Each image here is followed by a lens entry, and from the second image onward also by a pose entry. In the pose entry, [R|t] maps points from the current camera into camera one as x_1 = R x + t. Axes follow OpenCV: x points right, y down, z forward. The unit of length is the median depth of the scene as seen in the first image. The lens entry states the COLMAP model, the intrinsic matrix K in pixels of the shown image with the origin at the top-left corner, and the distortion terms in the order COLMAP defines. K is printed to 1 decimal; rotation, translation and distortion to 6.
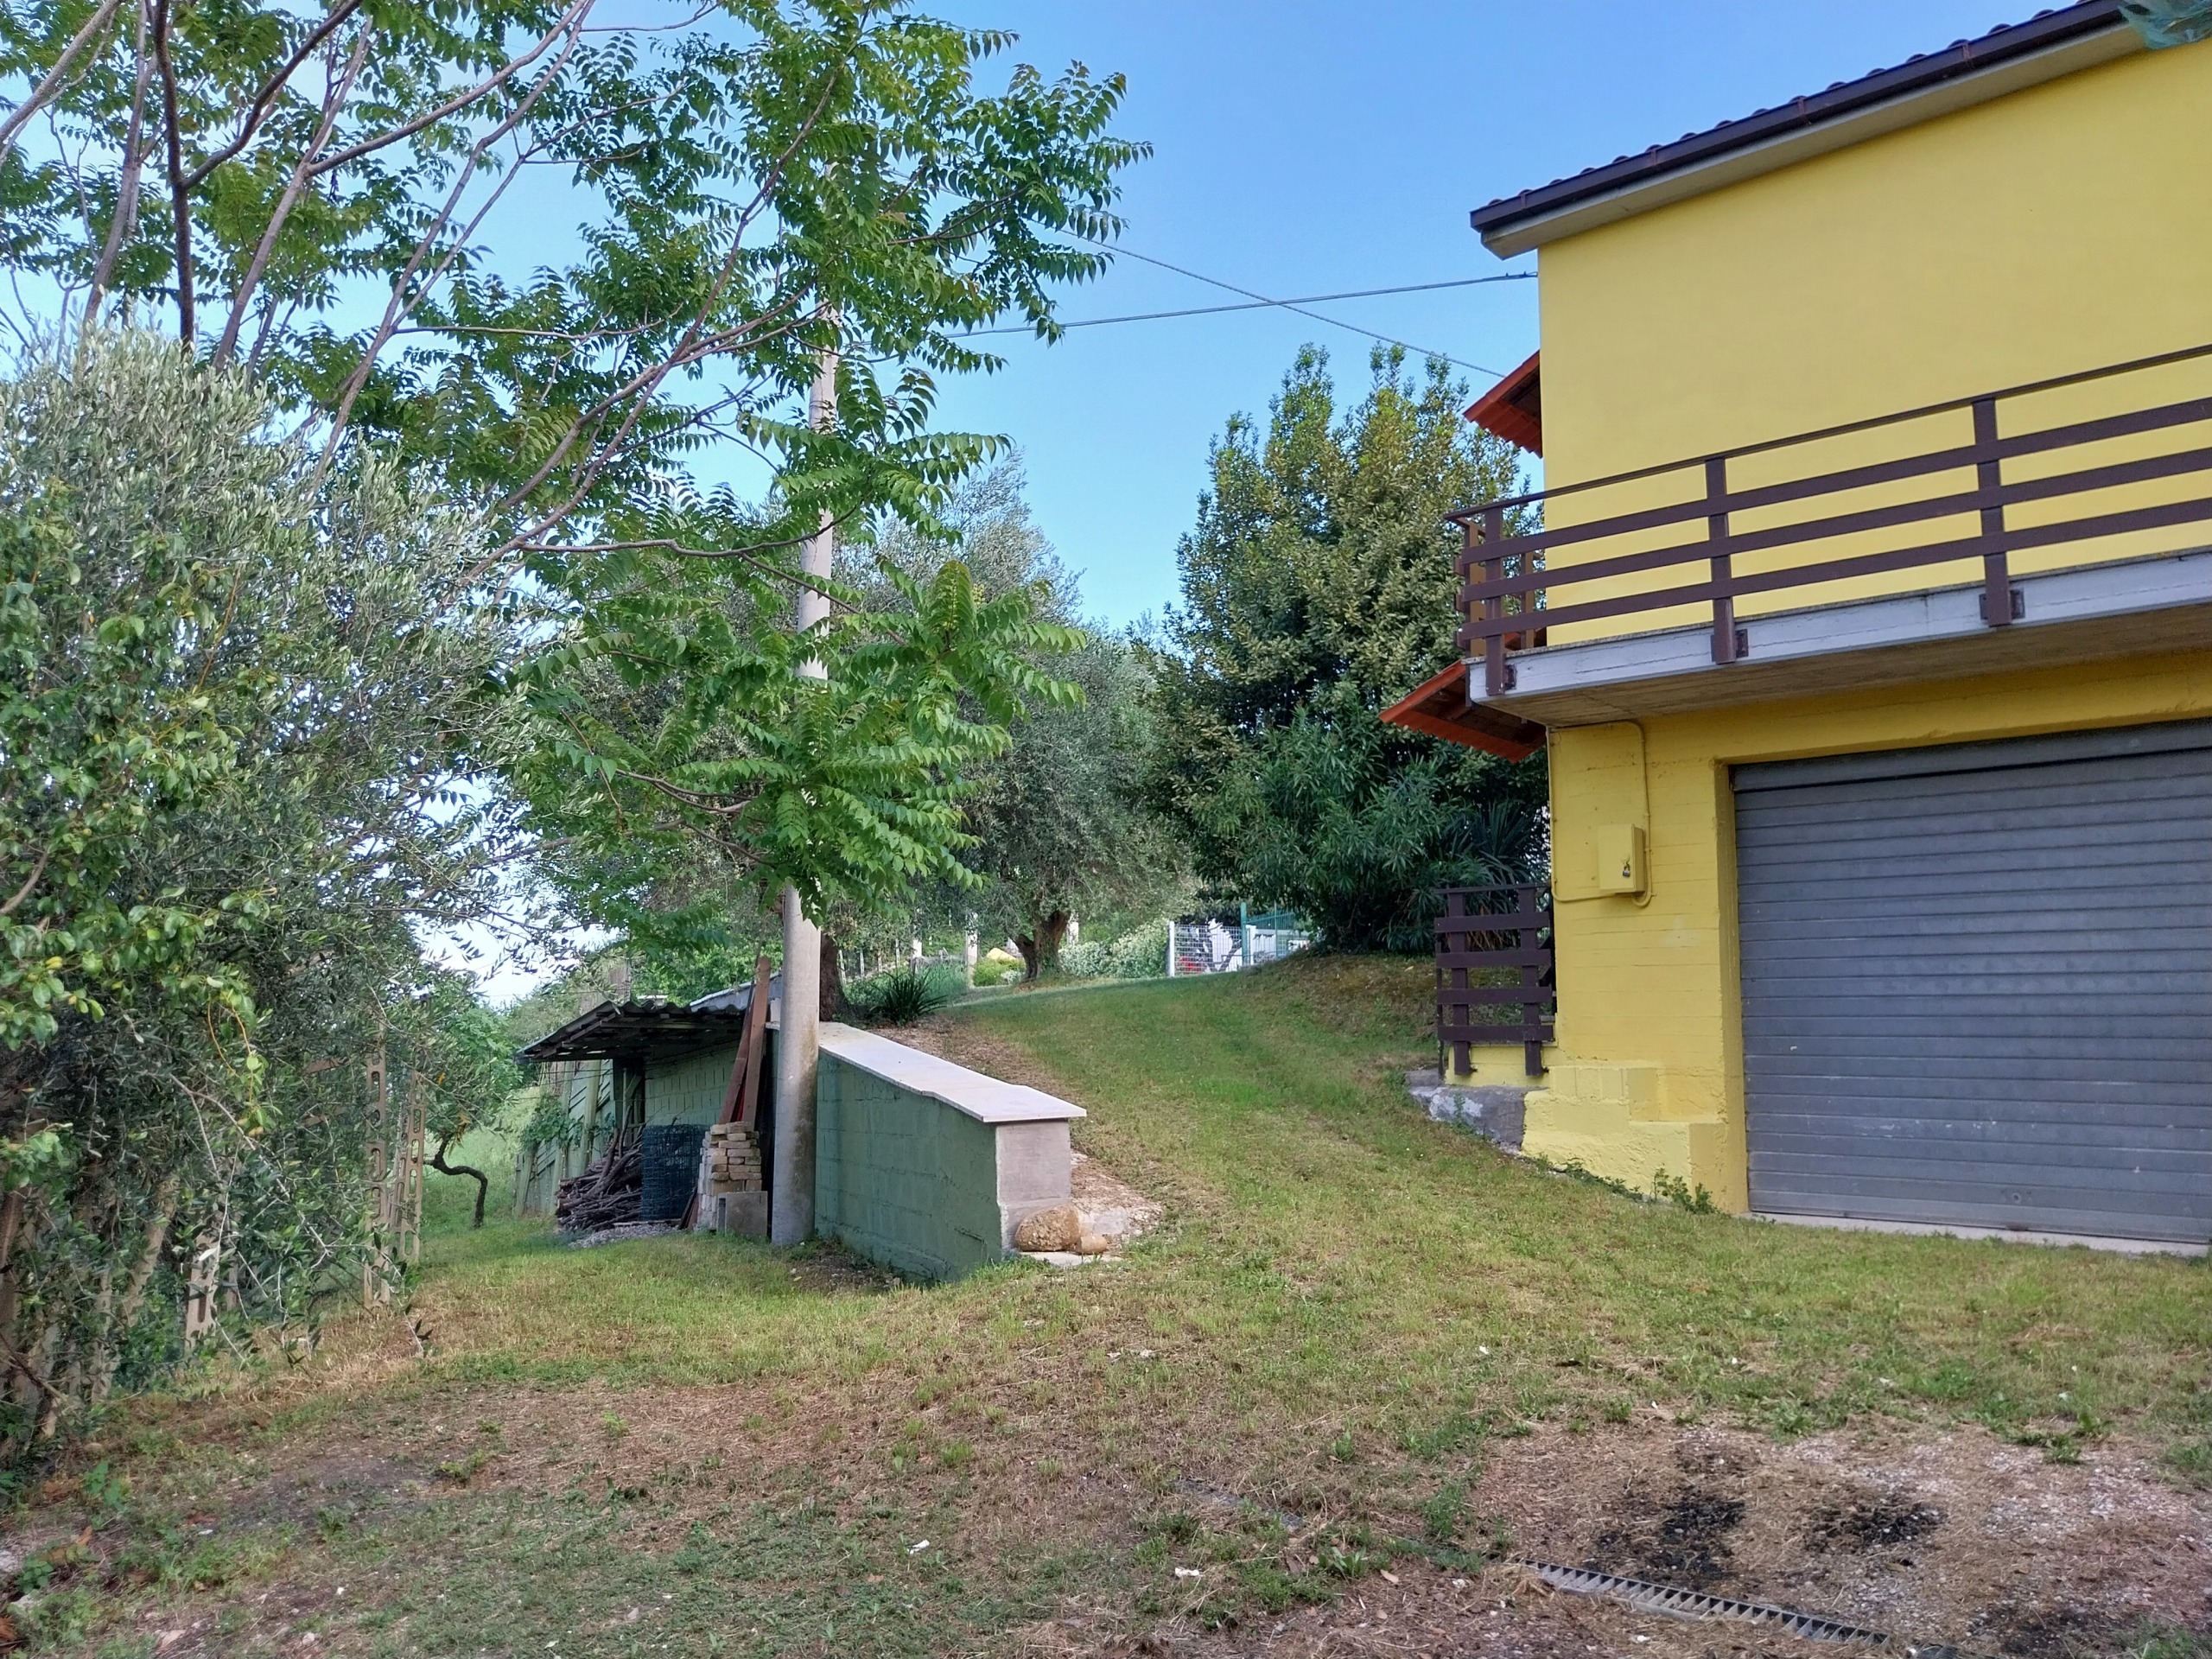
lens RADIAL K [[1673.8, 0, 1104.1], [0, 1673.8, 835.3], [0, 0, 1]] dist [0.113402, -0.259924]
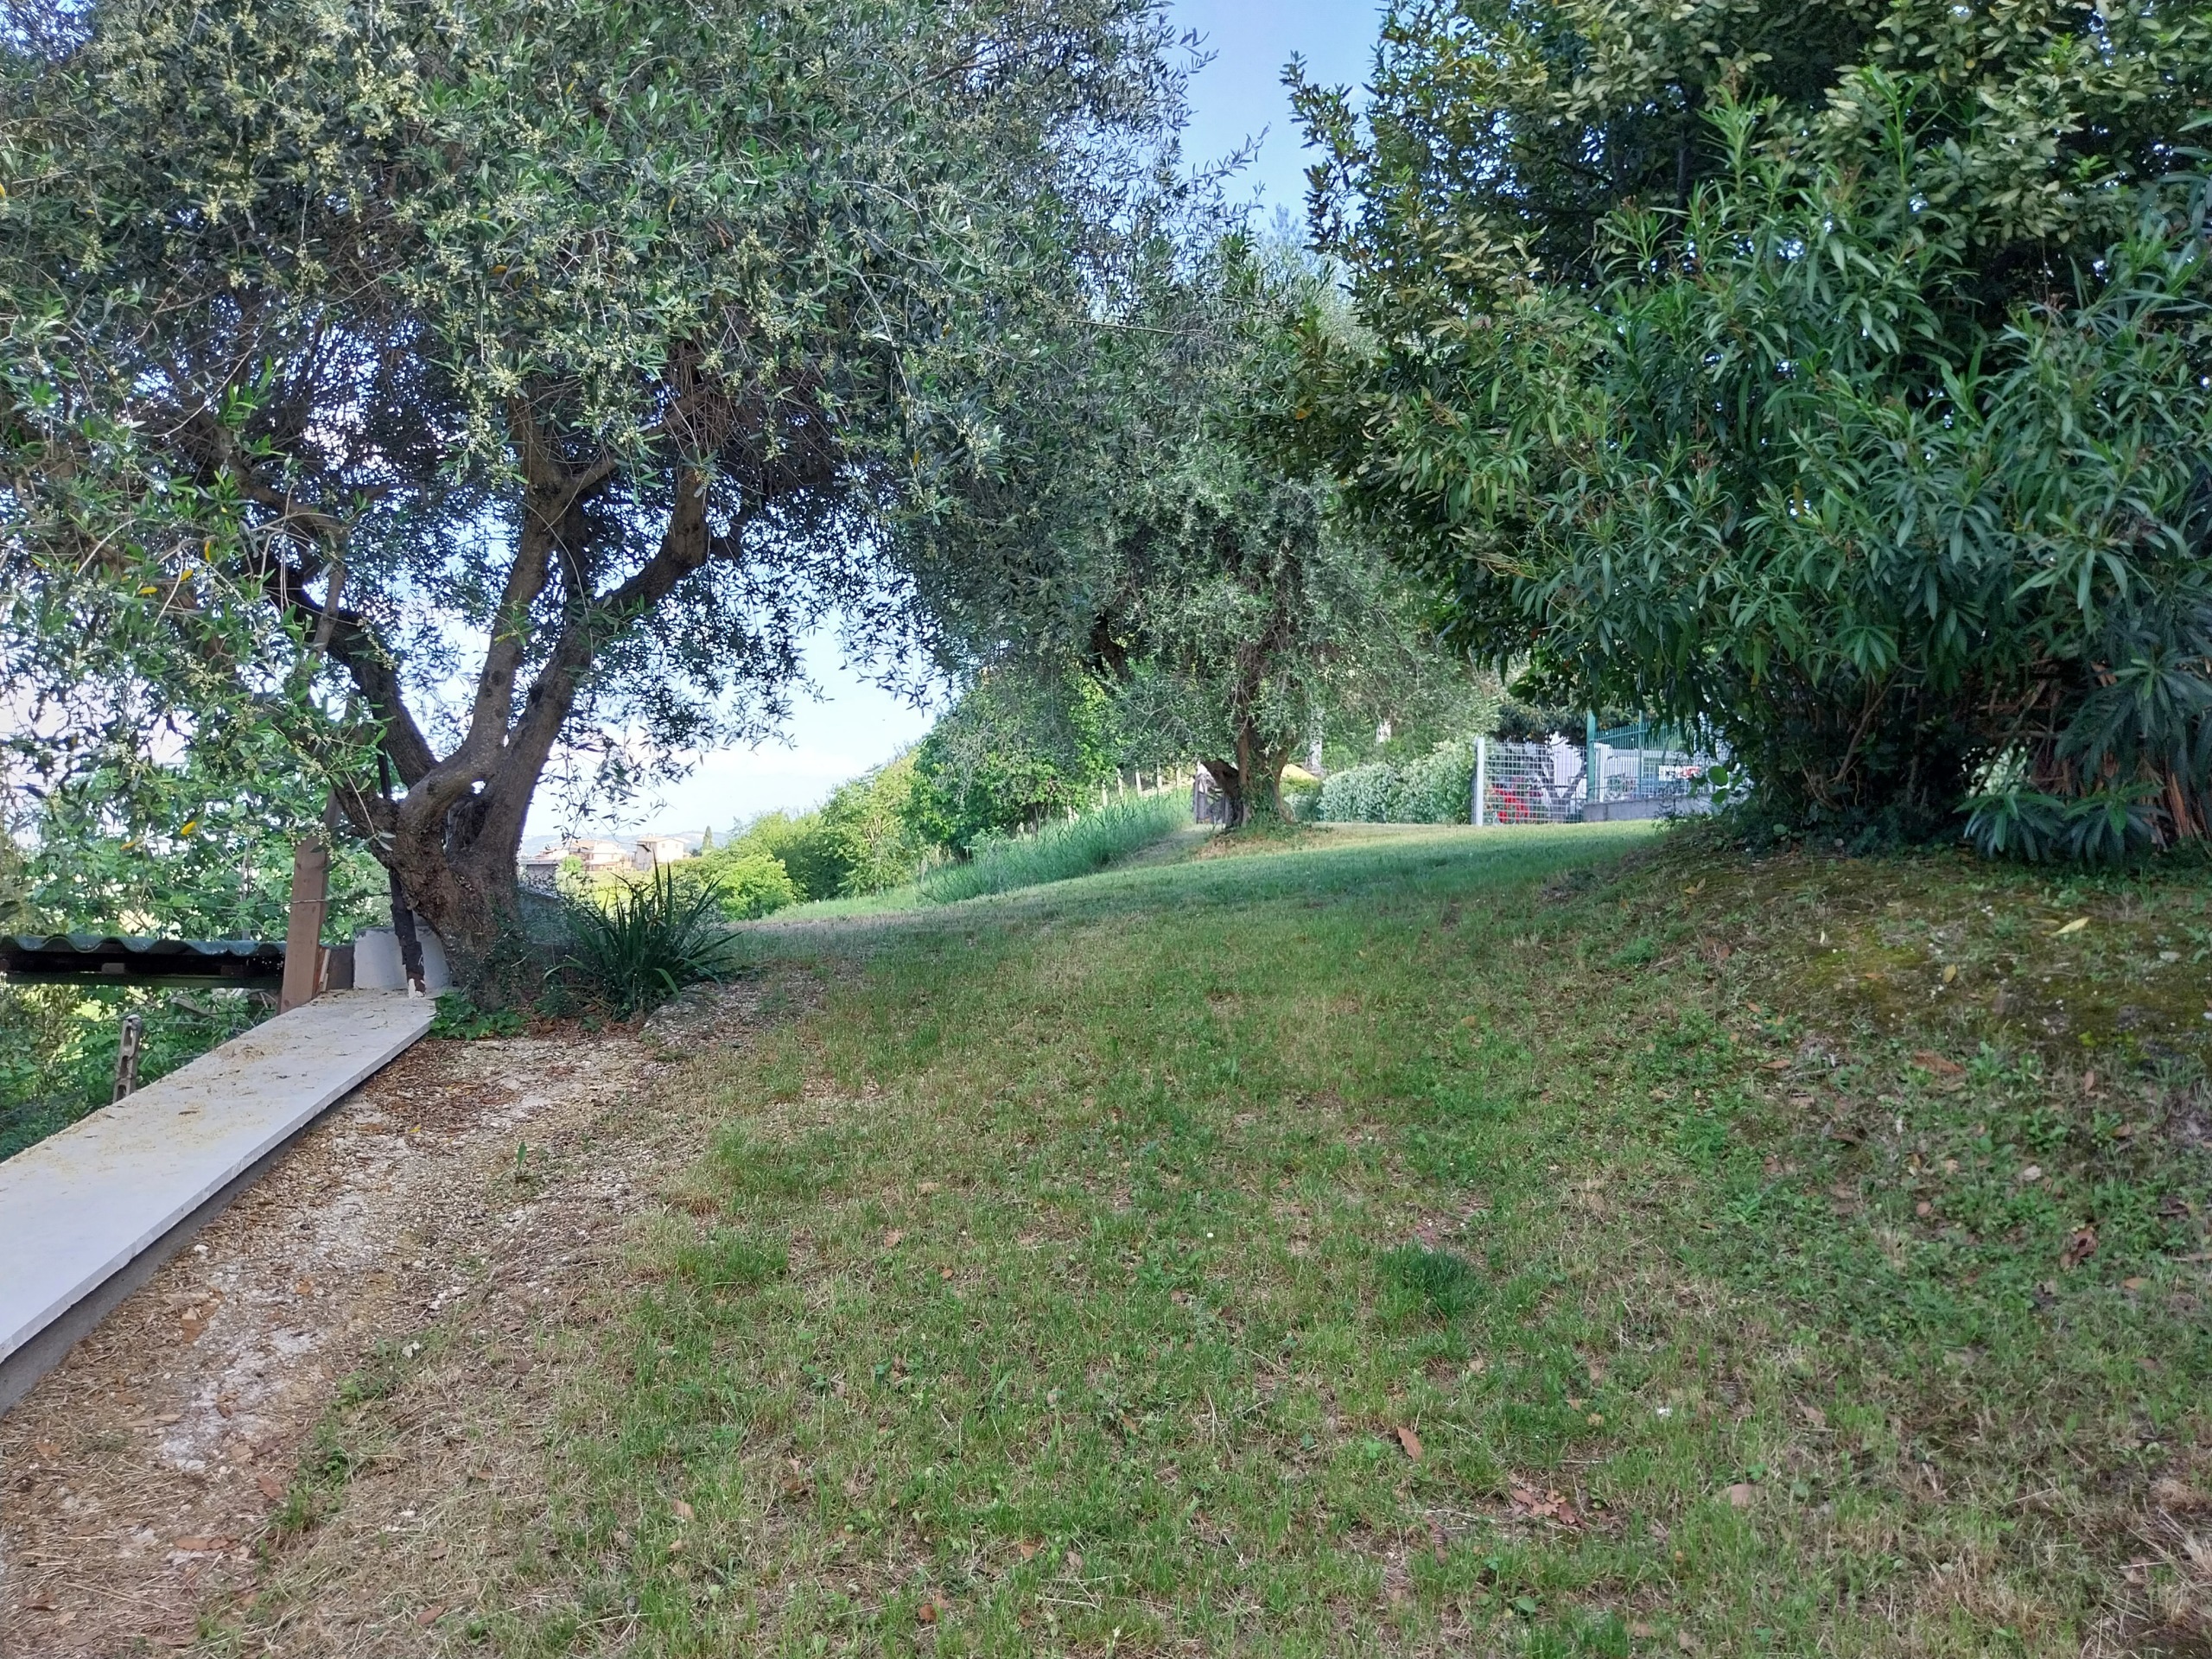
lens RADIAL K [[1694.4, 0, 1102.9], [0, 1694.4, 820.7], [0, 0, 1]] dist [0.125470, -0.071464]
pose [[0.979777, 0.014883, -0.199536, 0.063443], [0.006013, 0.994590, 0.103707, 0.023712], [0.200000, -0.102809, 0.974387, 0.594388]]
